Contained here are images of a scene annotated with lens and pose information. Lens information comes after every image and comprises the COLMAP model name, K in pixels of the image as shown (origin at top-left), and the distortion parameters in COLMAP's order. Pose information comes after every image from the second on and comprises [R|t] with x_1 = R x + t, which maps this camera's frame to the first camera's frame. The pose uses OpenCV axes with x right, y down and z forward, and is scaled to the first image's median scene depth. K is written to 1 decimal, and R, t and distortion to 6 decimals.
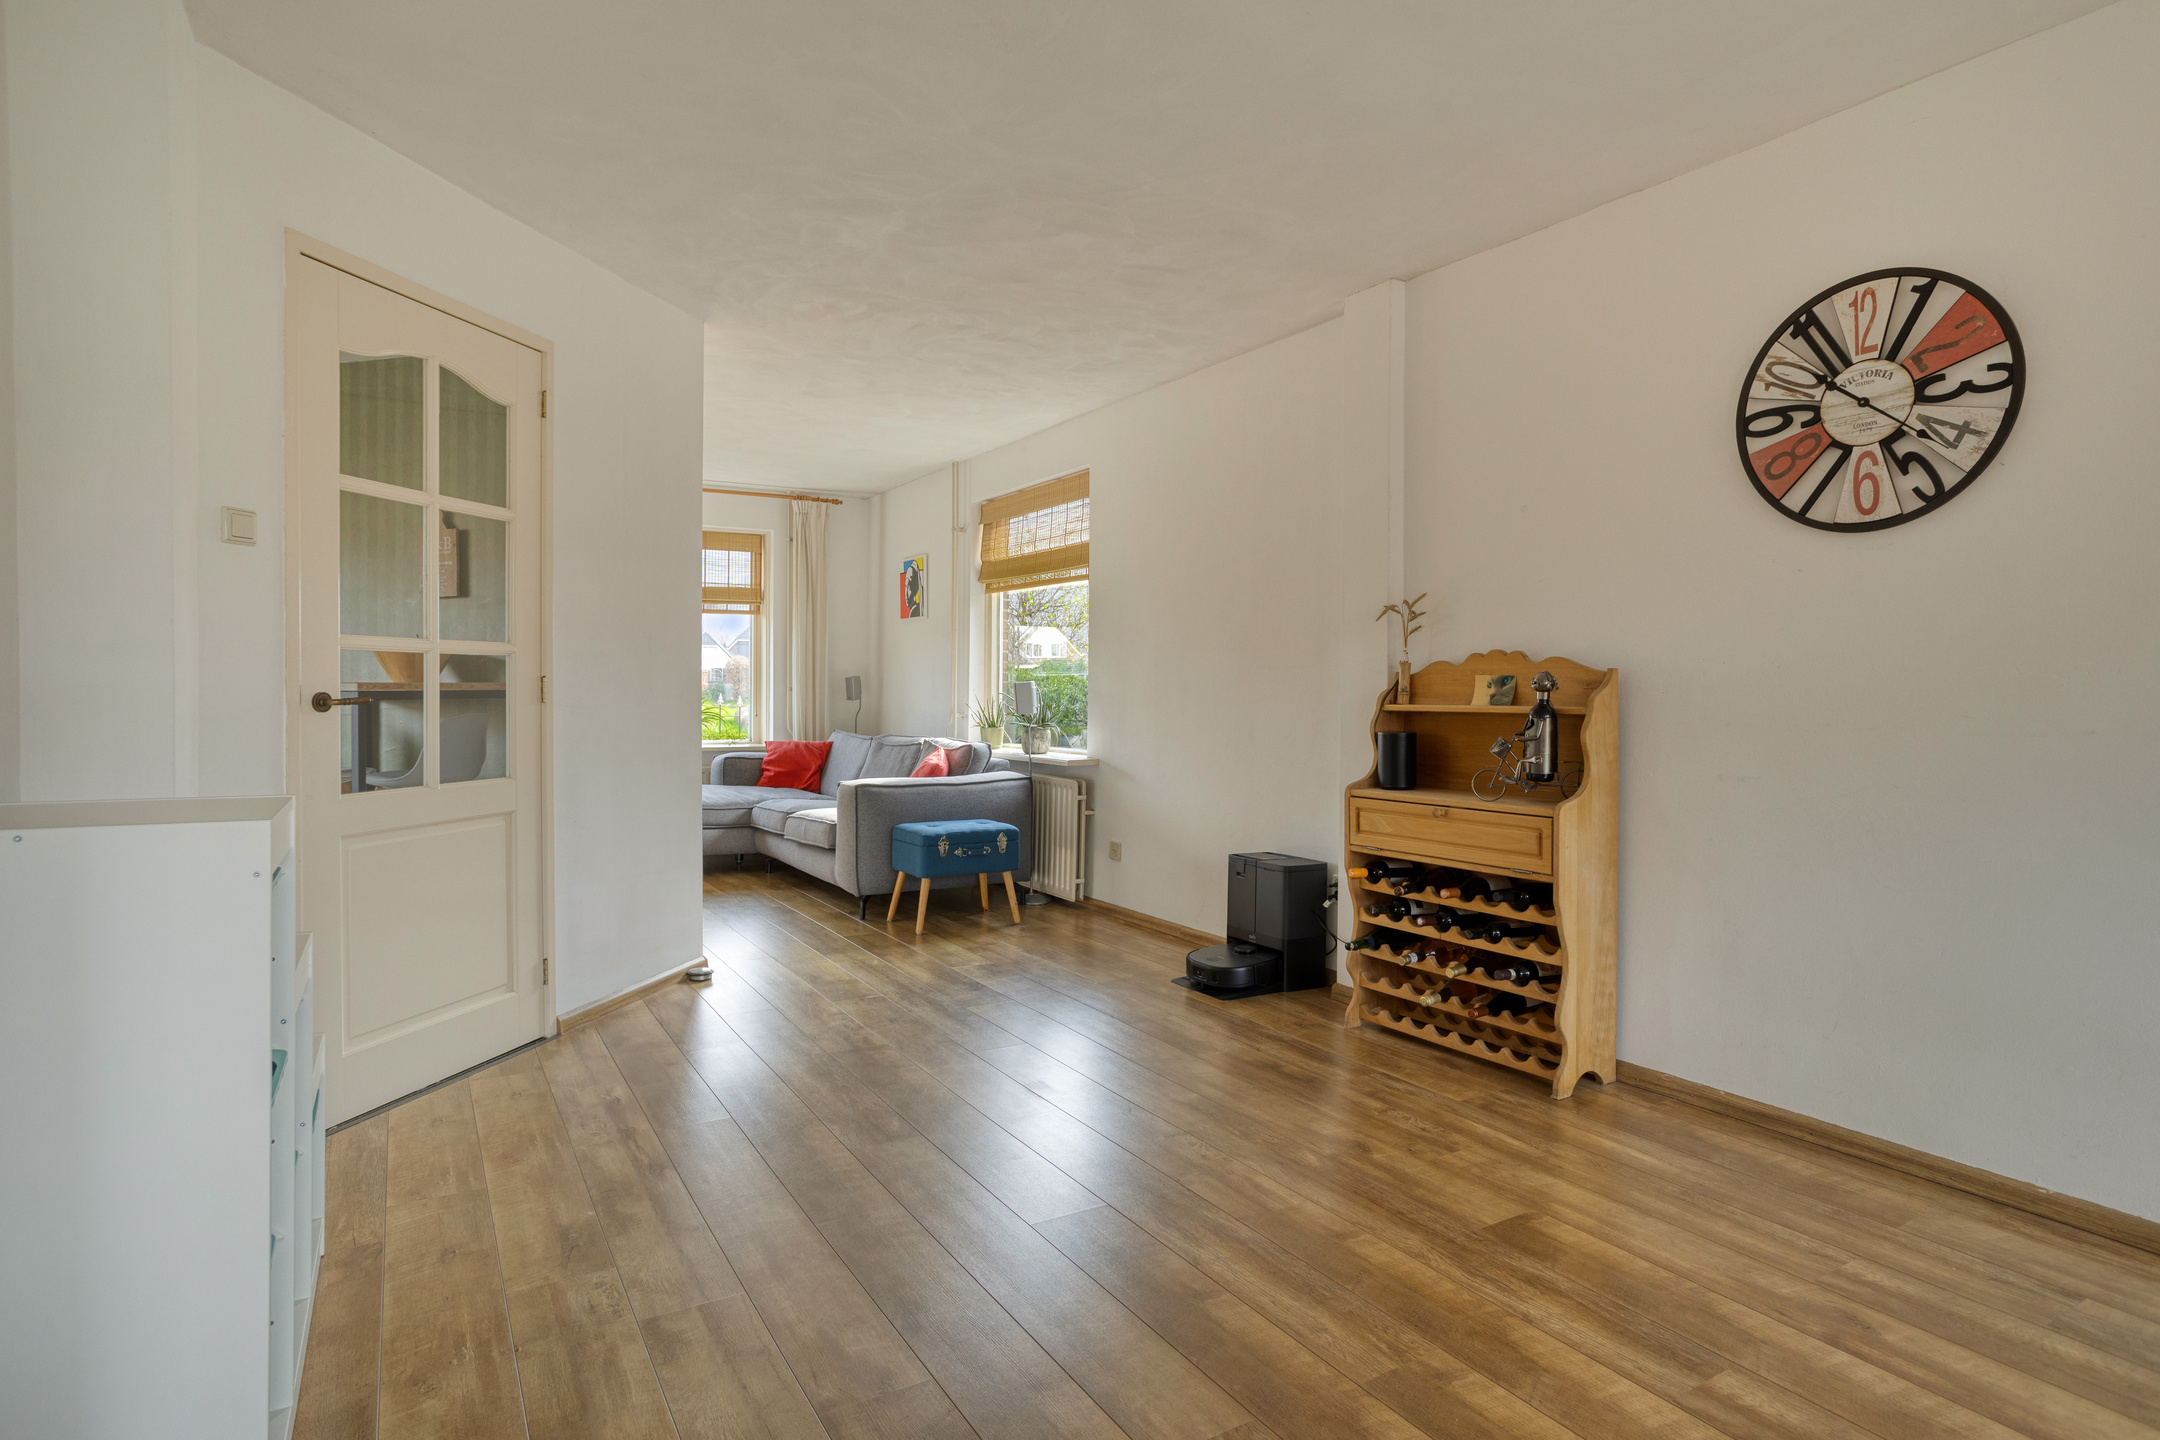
lens RADIAL K [[1140.1, 0, 1105.3], [0, 1140.1, 681.8], [0, 0, 1]] dist [-0.049329, 0.030420]
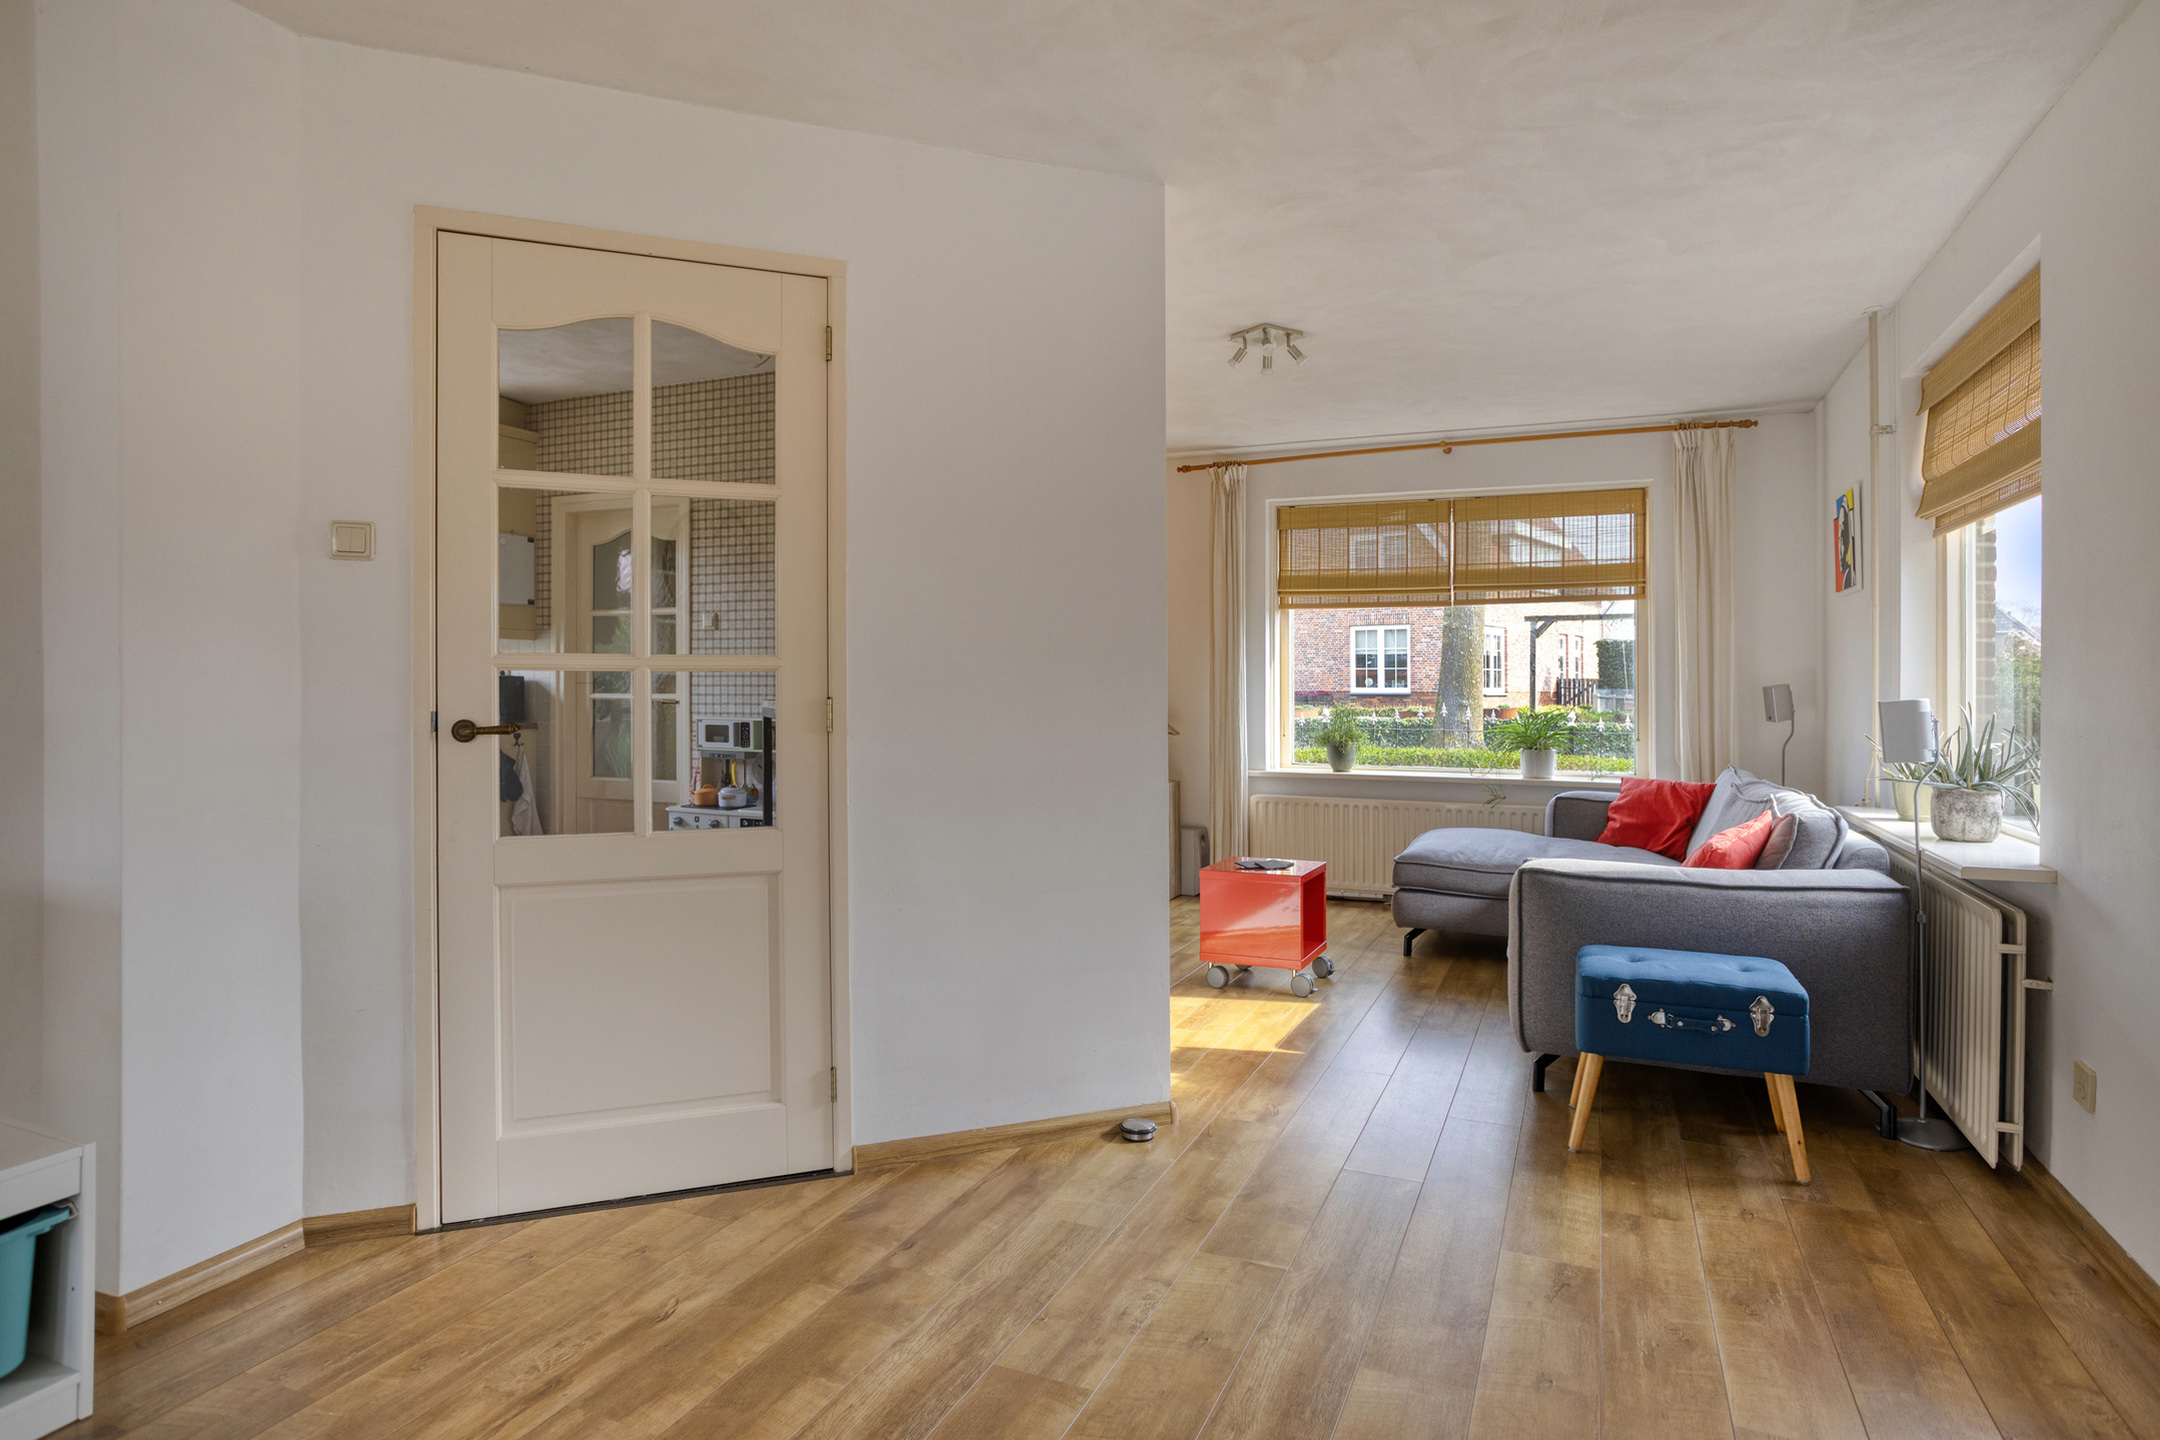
lens RADIAL K [[1196.6, 0, 1090.4], [0, 1196.6, 687.8], [0, 0, 1]] dist [-0.050532, 0.035250]
pose [[0.572595, -0.000699, -0.819838, 0.247202], [0.002749, 0.999996, 0.001067, -0.011859], [0.819834, -0.002865, 0.572594, 0.640850]]
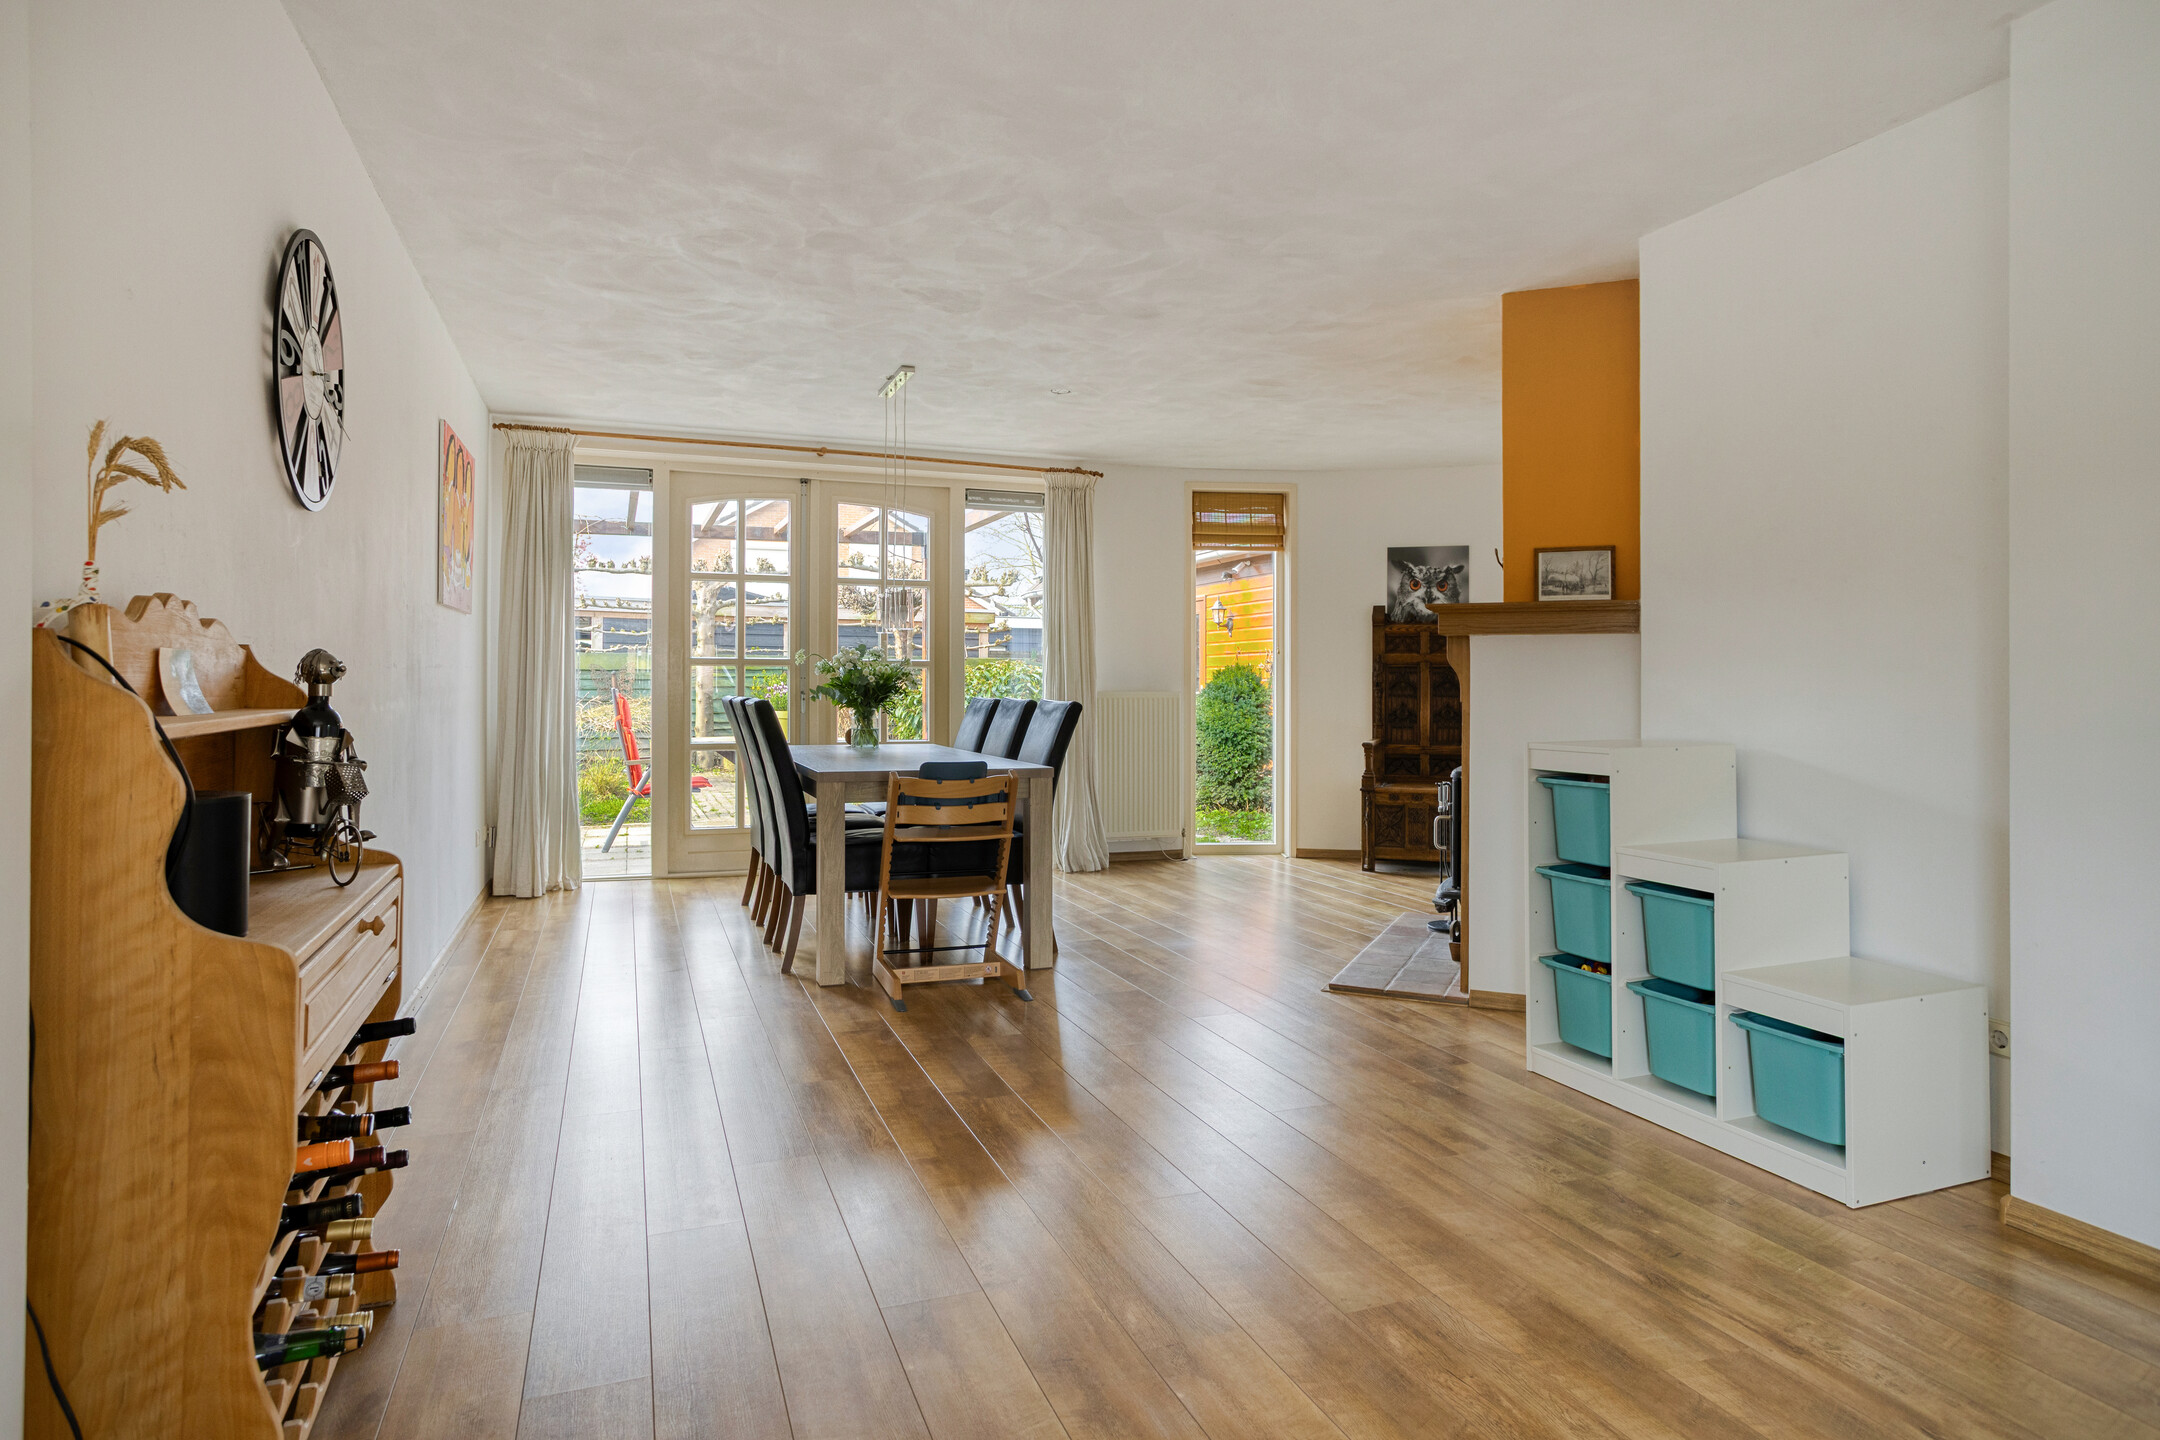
lens RADIAL K [[1212.9, 0, 1082.5], [0, 1212.9, 659.1], [0, 0, 1]] dist [-0.049250, 0.042522]
pose [[-0.981412, -0.007565, 0.191763, -0.102778], [-0.012475, 0.999624, -0.024407, 0.006309], [-0.191507, -0.026346, -0.981138, 1.330102]]
